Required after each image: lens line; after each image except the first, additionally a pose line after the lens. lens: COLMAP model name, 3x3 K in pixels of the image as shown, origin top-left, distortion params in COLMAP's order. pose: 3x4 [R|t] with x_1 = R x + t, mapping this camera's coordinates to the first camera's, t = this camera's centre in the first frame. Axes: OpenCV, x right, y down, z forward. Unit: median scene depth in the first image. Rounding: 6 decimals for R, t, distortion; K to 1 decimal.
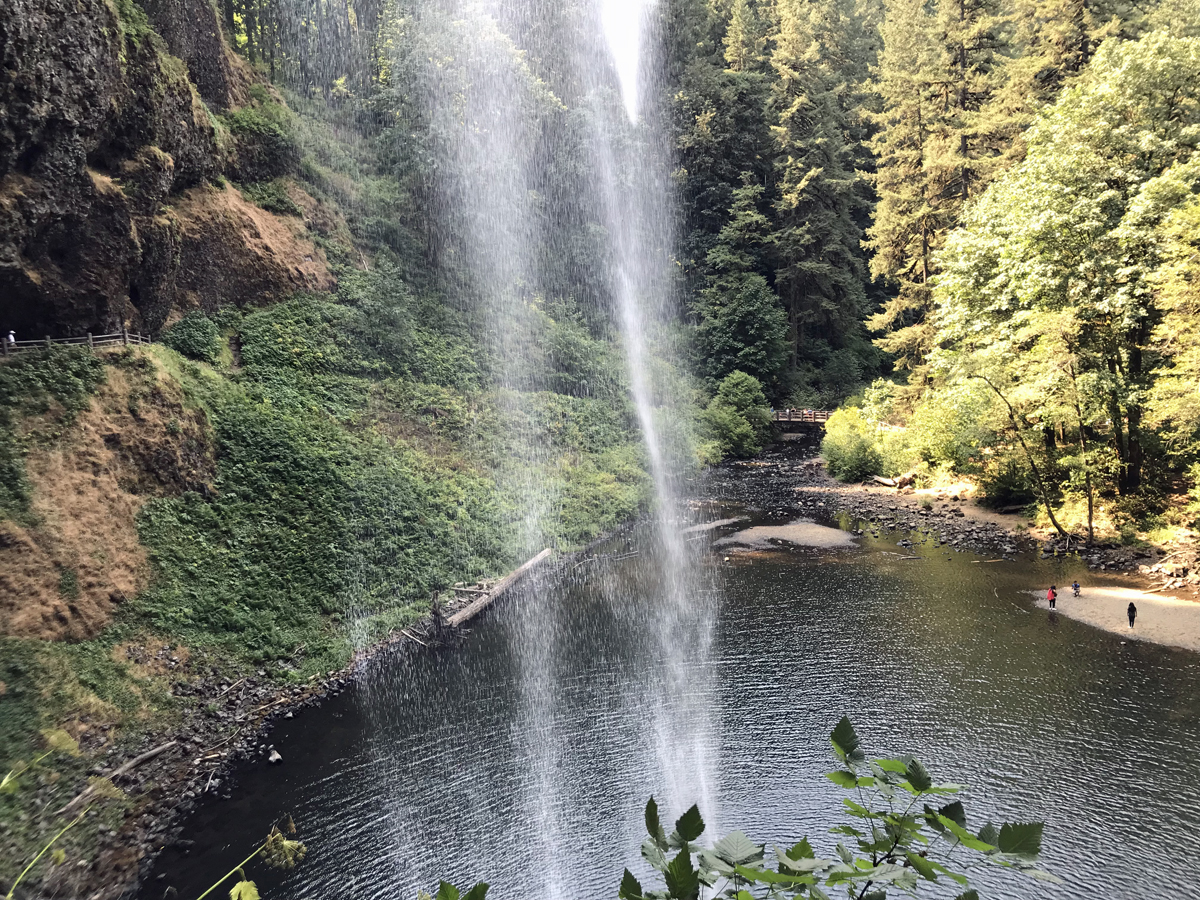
lens RADIAL K [[980.9, 0, 599.6], [0, 980.9, 447.6], [0, 0, 1]] dist [0.000596, -0.000355]
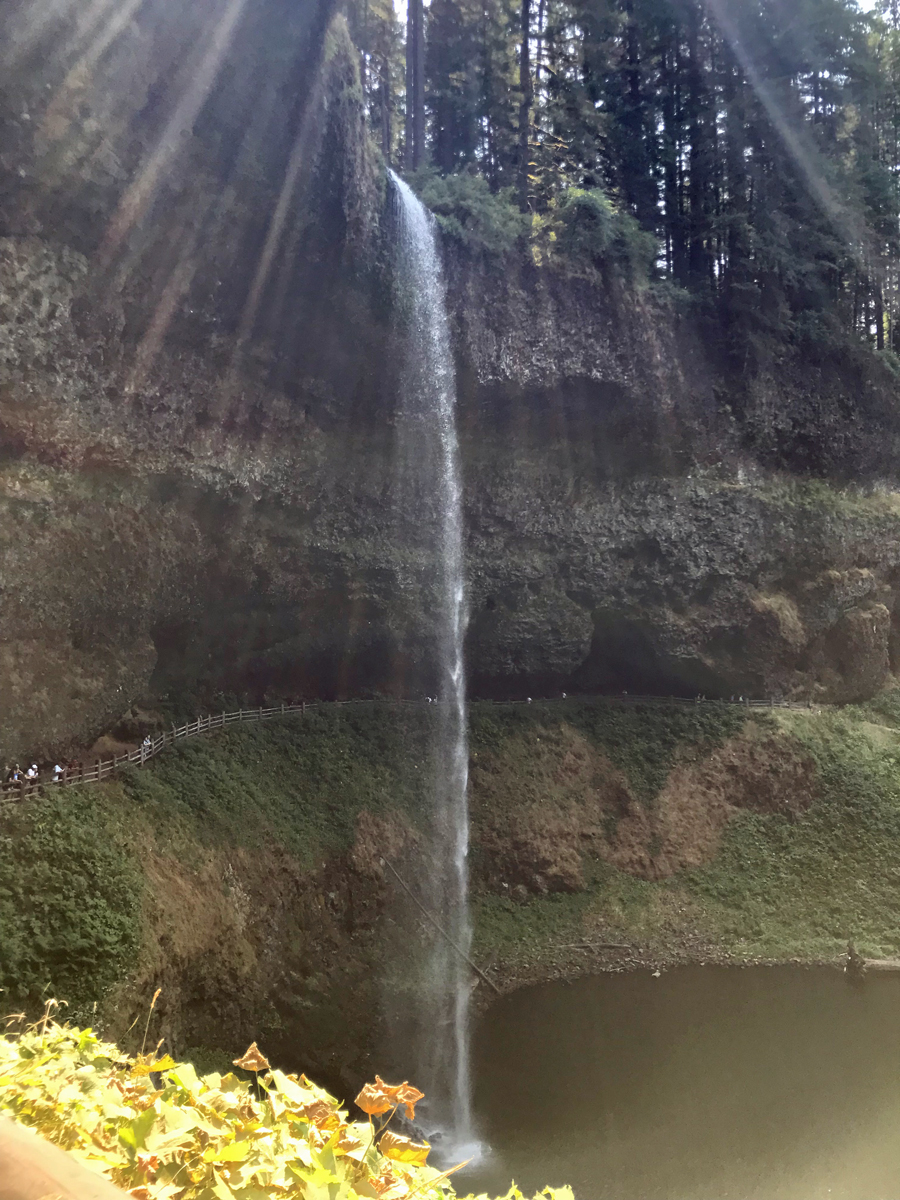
lens RADIAL K [[980.9, 0, 449.2], [0, 980.9, 599.8], [0, 0, 1]] dist [0.000596, -0.000355]
pose [[0.366714, 0.020962, -0.930098, 0.795725], [-0.159597, 0.986343, -0.040695, -0.139616], [0.916542, 0.163364, 0.365051, -0.028330]]
